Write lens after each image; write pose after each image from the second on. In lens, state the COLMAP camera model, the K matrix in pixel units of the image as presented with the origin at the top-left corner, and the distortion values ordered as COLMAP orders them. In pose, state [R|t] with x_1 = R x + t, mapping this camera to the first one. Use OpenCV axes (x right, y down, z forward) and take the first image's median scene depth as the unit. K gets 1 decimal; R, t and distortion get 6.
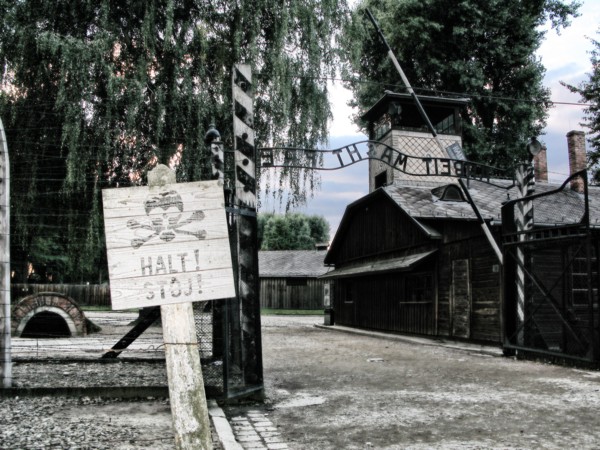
lens RADIAL K [[640.8, 0, 308.5], [0, 640.8, 204.5], [0, 0, 1]] dist [-0.202305, 0.293132]
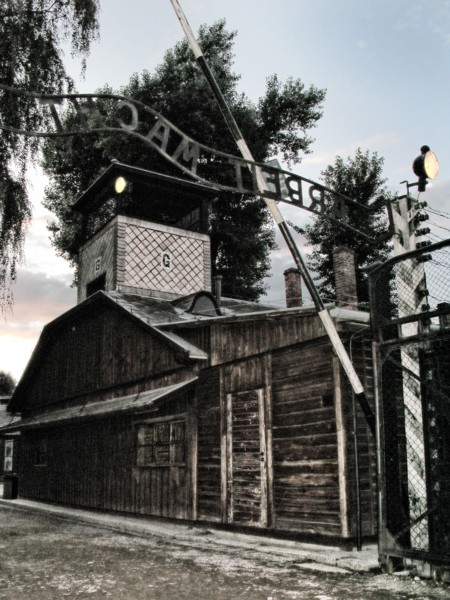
lens RADIAL K [[640.8, 0, 225.0], [0, 640.8, 300.0], [0, 0, 1]] dist [-0.202305, 0.293132]
pose [[0.939143, 0.063696, 0.337570, 0.019323], [-0.027808, 0.993531, -0.110106, 0.075898], [-0.342399, 0.094018, 0.934839, 0.490893]]
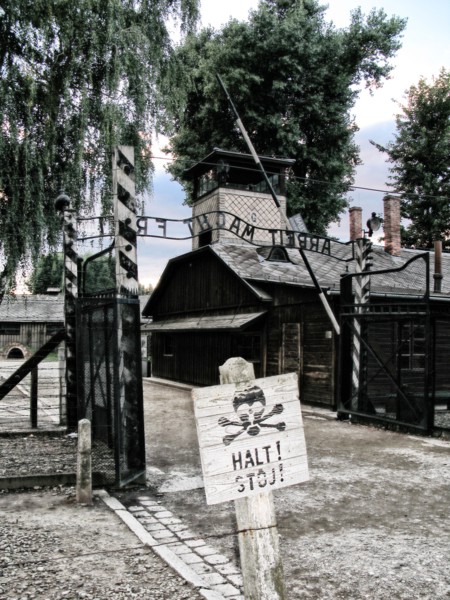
lens RADIAL K [[640.8, 0, 225.0], [0, 640.8, 300.0], [0, 0, 1]] dist [-0.202305, 0.293132]
pose [[0.982266, 0.016642, 0.186755, -0.069440], [-0.032628, 0.996027, 0.082854, -0.037373], [-0.184634, -0.087478, 0.978906, -0.001243]]
